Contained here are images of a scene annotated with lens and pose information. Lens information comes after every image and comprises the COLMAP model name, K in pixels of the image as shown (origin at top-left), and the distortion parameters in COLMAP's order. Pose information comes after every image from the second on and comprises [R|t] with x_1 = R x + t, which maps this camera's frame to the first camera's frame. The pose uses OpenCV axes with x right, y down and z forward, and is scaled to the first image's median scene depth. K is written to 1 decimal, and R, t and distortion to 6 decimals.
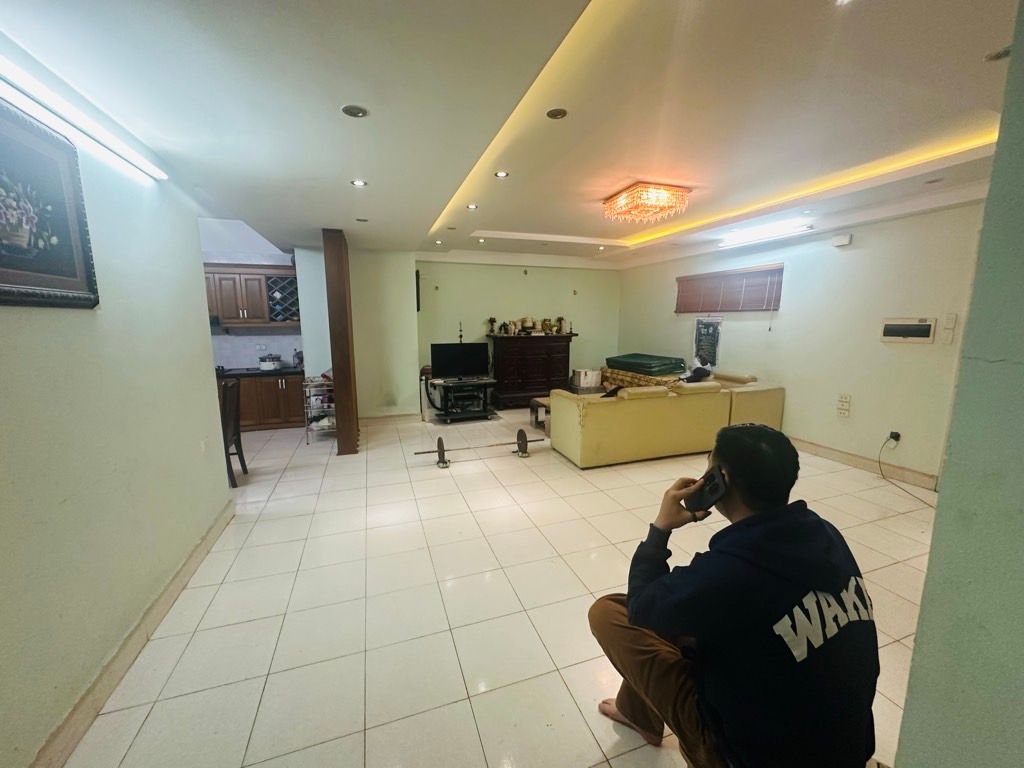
lens RADIAL K [[408.2, 0, 509.3], [0, 408.2, 382.3], [0, 0, 1]] dist [0.001039, 0.000125]
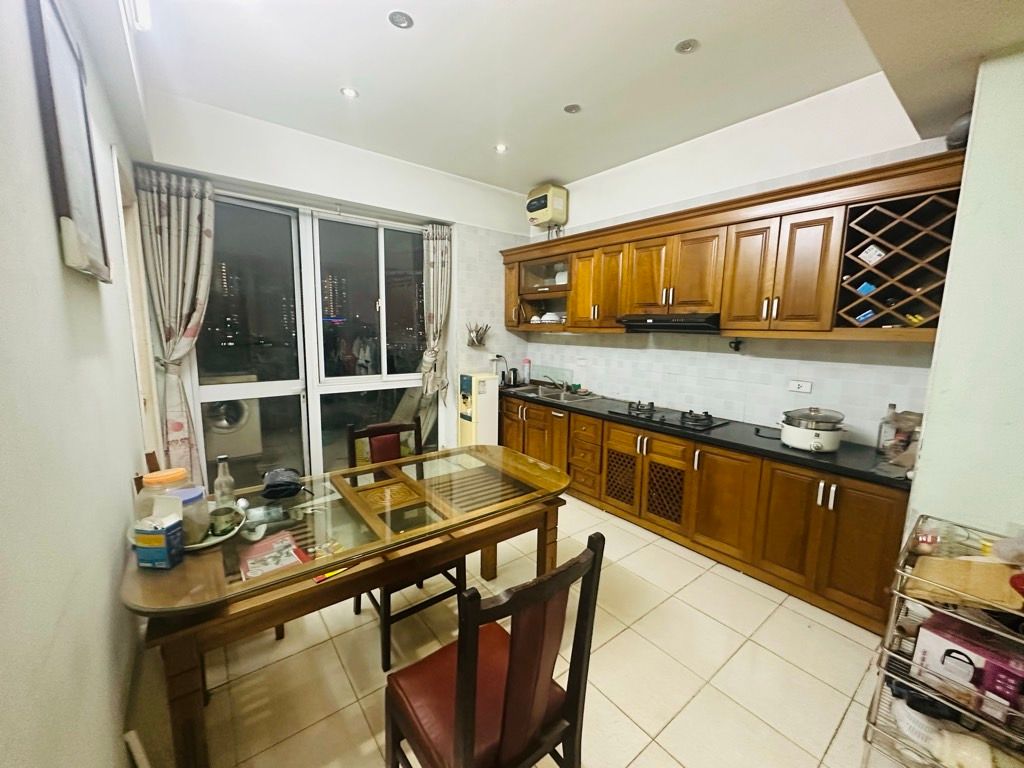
lens RADIAL K [[408.2, 0, 507.3], [0, 408.2, 383.1], [0, 0, 1]] dist [0.001039, 0.000125]
pose [[0.320091, 0.141966, -0.936690, -0.306365], [-0.161076, 0.982469, 0.093861, -0.081272], [0.933593, 0.120835, 0.337347, 0.572314]]
